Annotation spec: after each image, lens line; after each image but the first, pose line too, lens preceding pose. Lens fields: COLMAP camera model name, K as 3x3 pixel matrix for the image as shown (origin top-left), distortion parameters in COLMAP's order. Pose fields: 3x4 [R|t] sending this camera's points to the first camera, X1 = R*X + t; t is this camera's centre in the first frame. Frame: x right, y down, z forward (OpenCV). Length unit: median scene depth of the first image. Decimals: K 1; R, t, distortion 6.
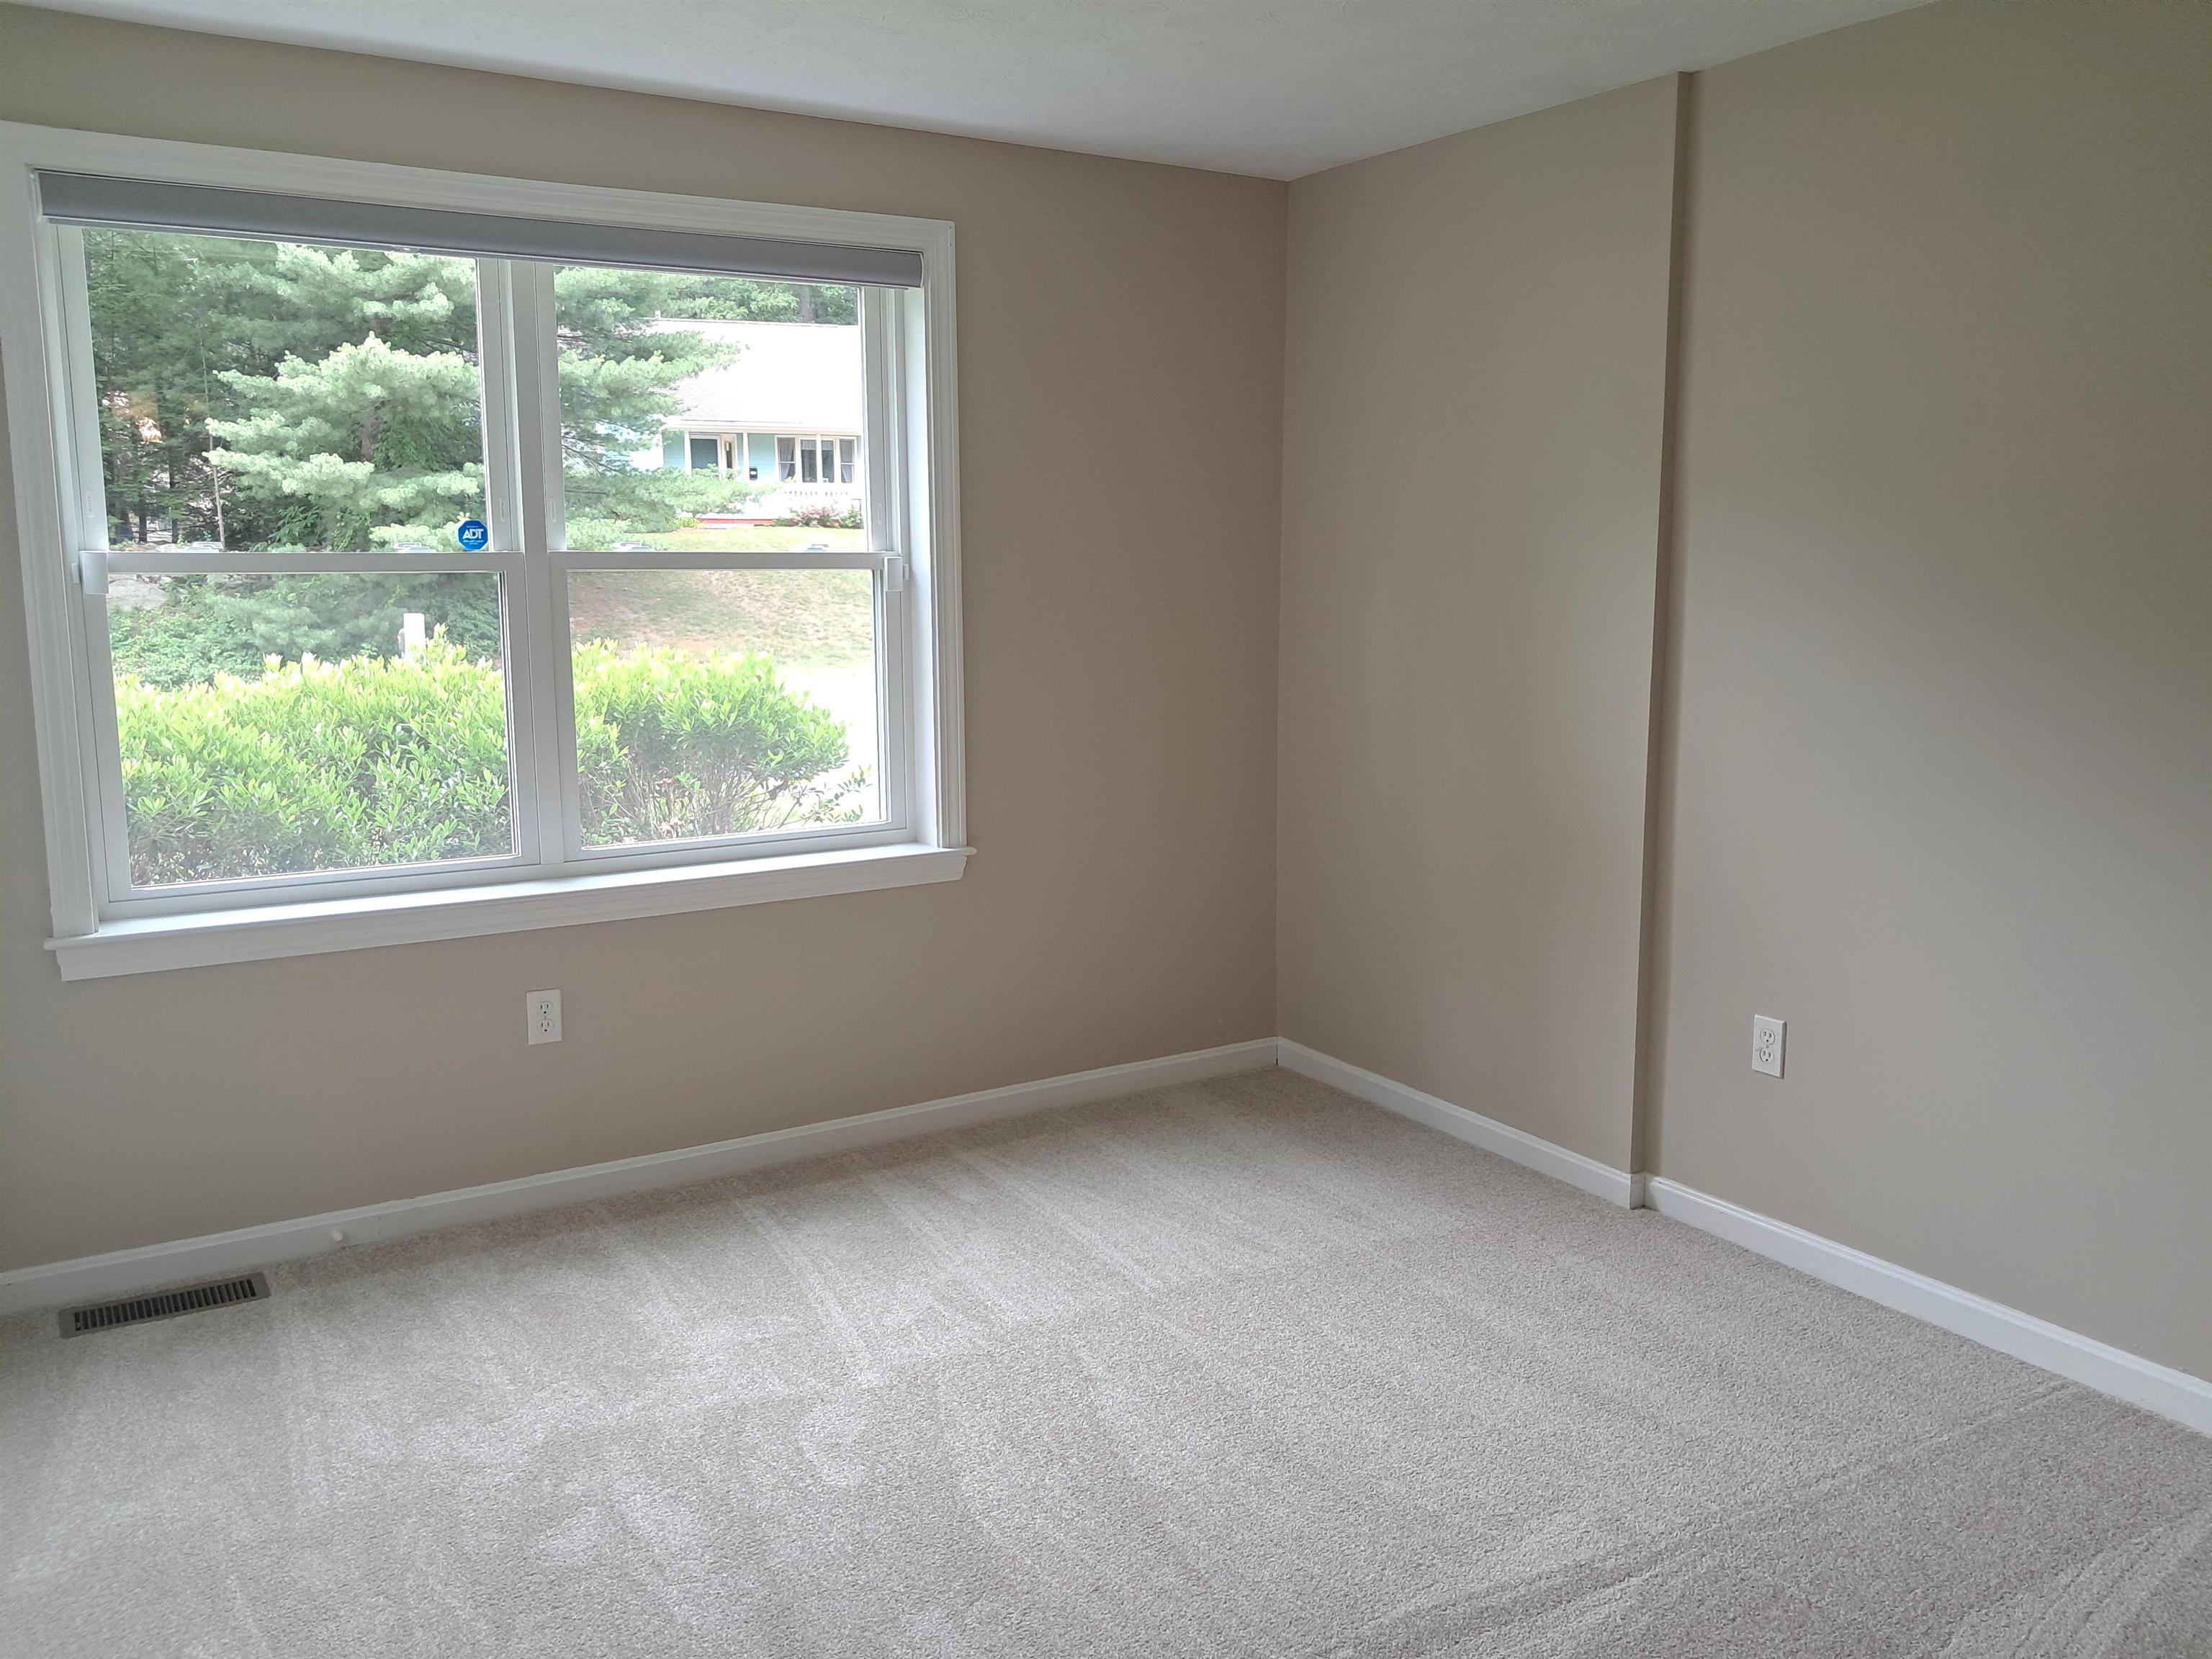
lens RADIAL K [[1766.9, 0, 1106.0], [0, 1766.9, 829.5], [0, 0, 1]] dist [0.044450, -0.087756]
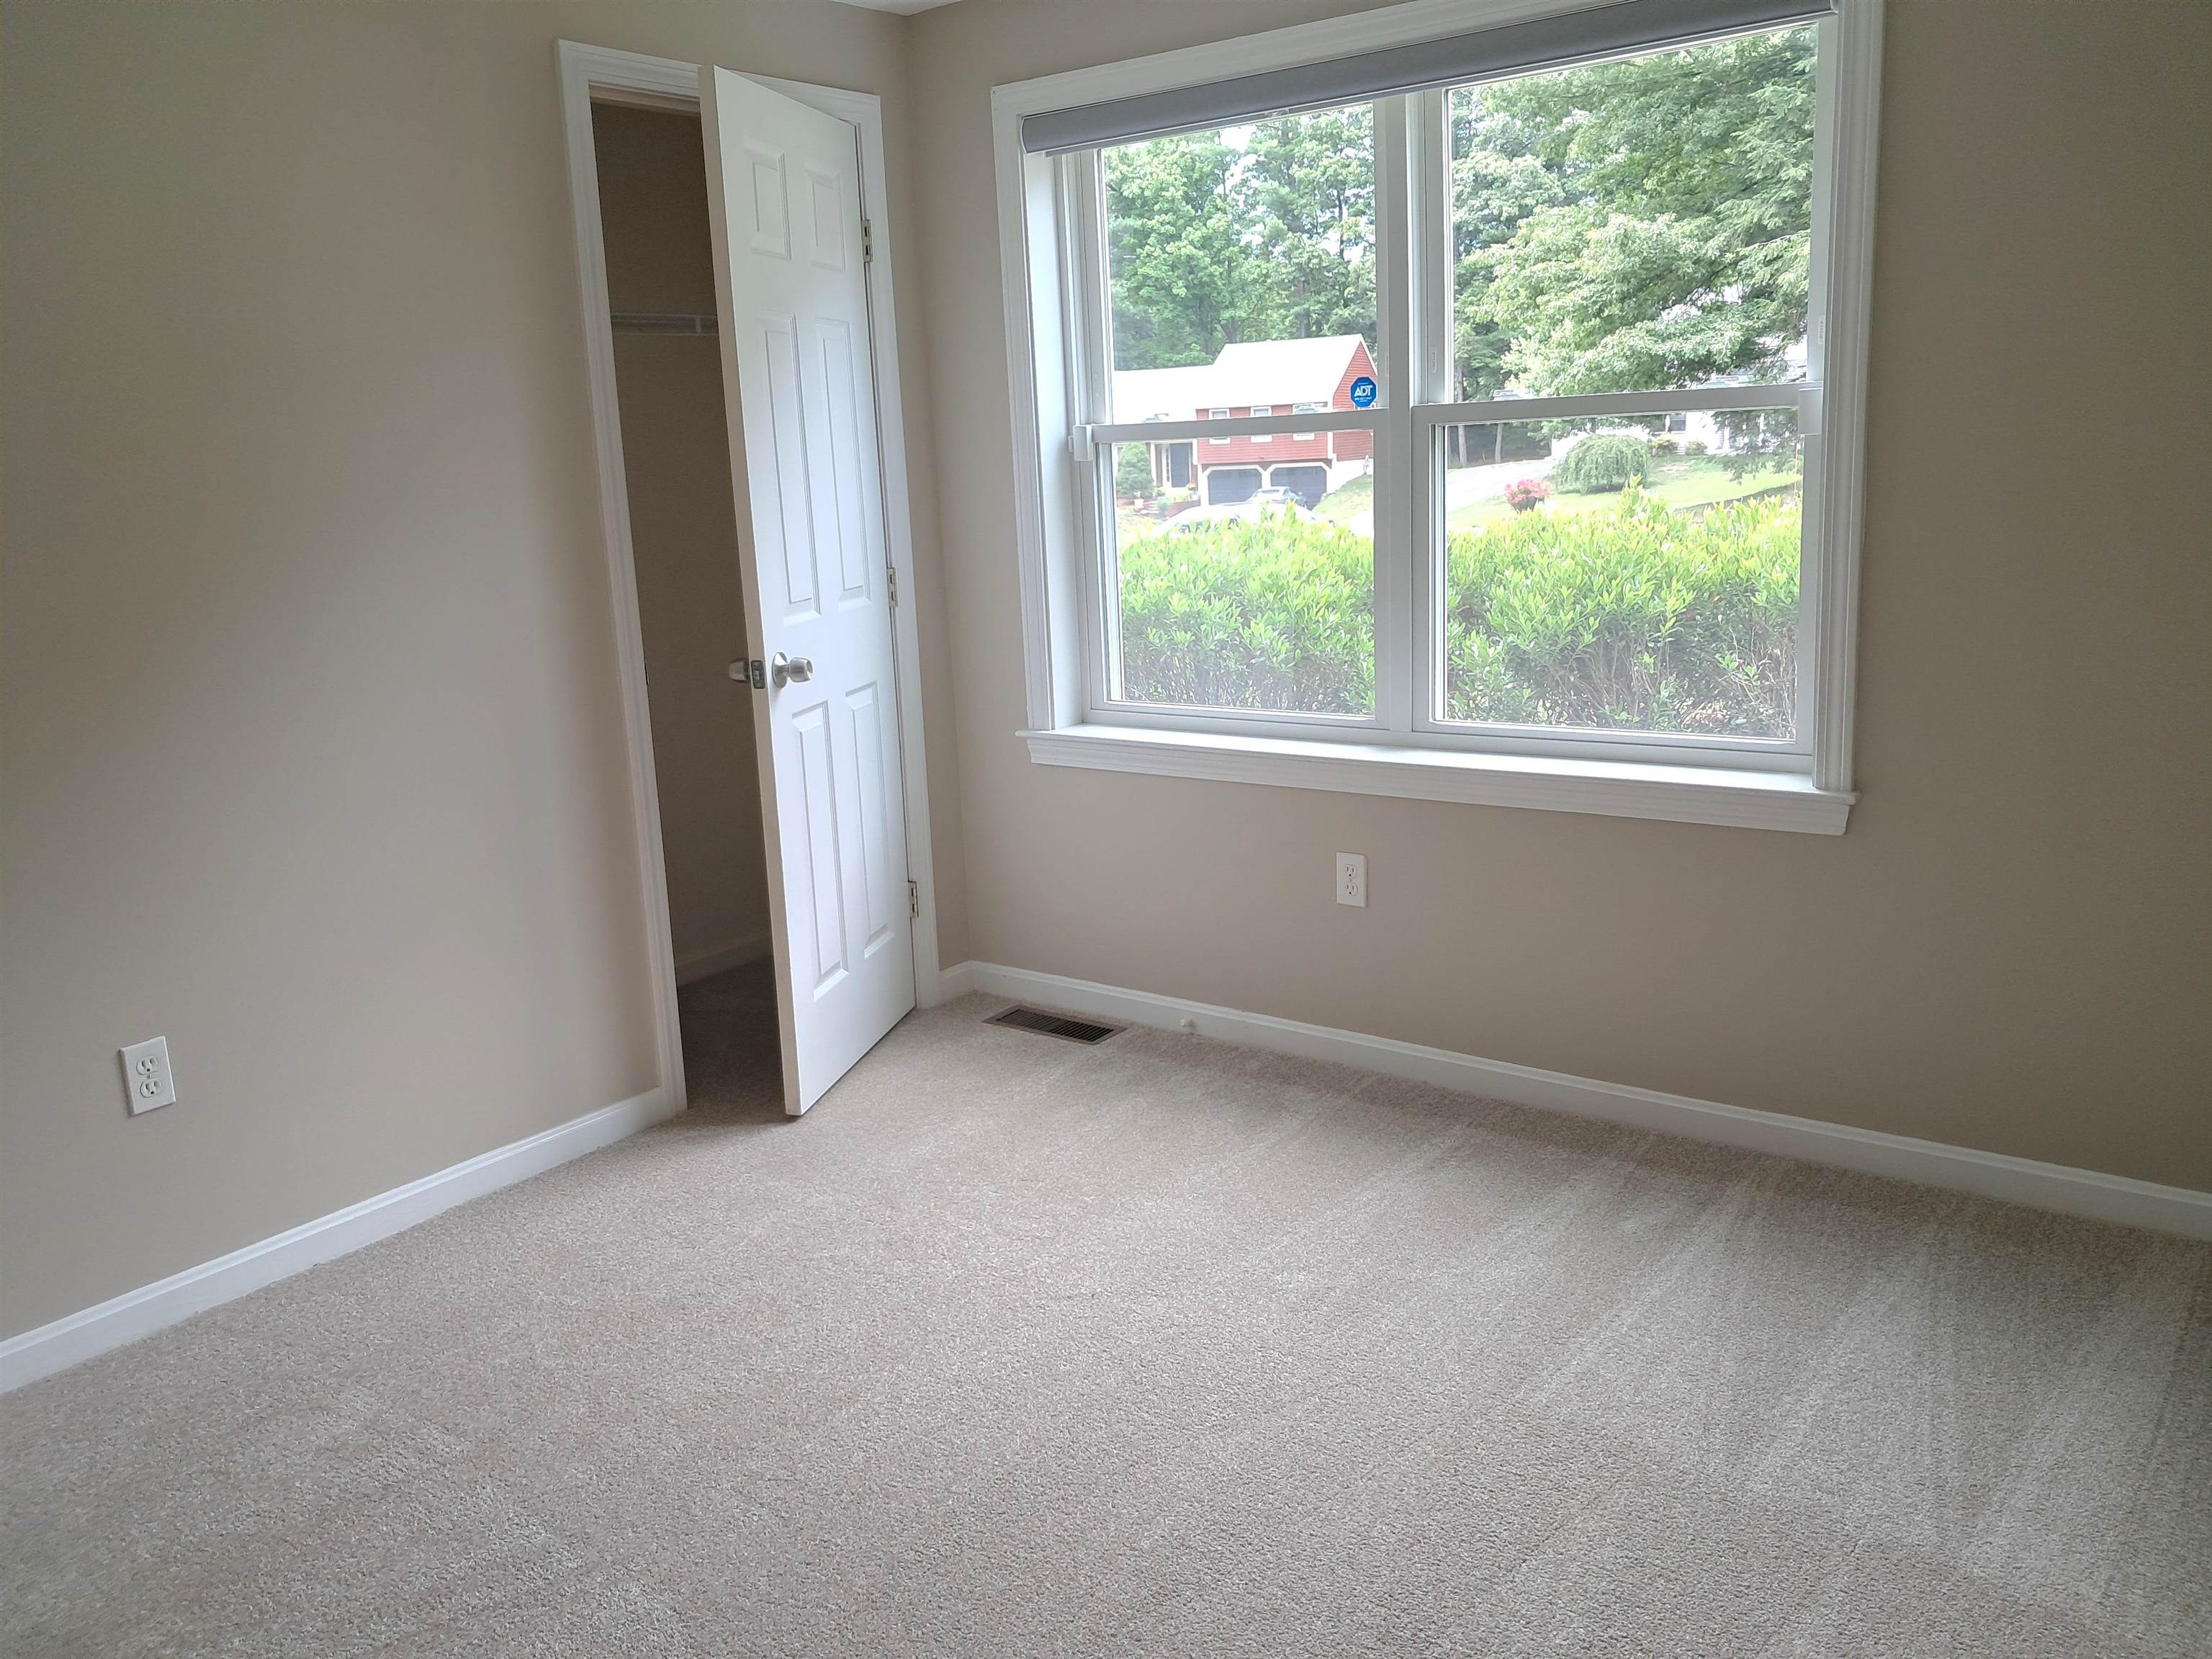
lens RADIAL K [[1734.8, 0, 1106.0], [0, 1734.8, 829.5], [0, 0, 1]] dist [0.126326, -0.277329]
pose [[0.343851, 0.189175, -0.919771, 0.544440], [-0.097126, 0.981408, 0.165543, -0.073282], [0.933988, 0.032411, 0.355832, 0.522746]]
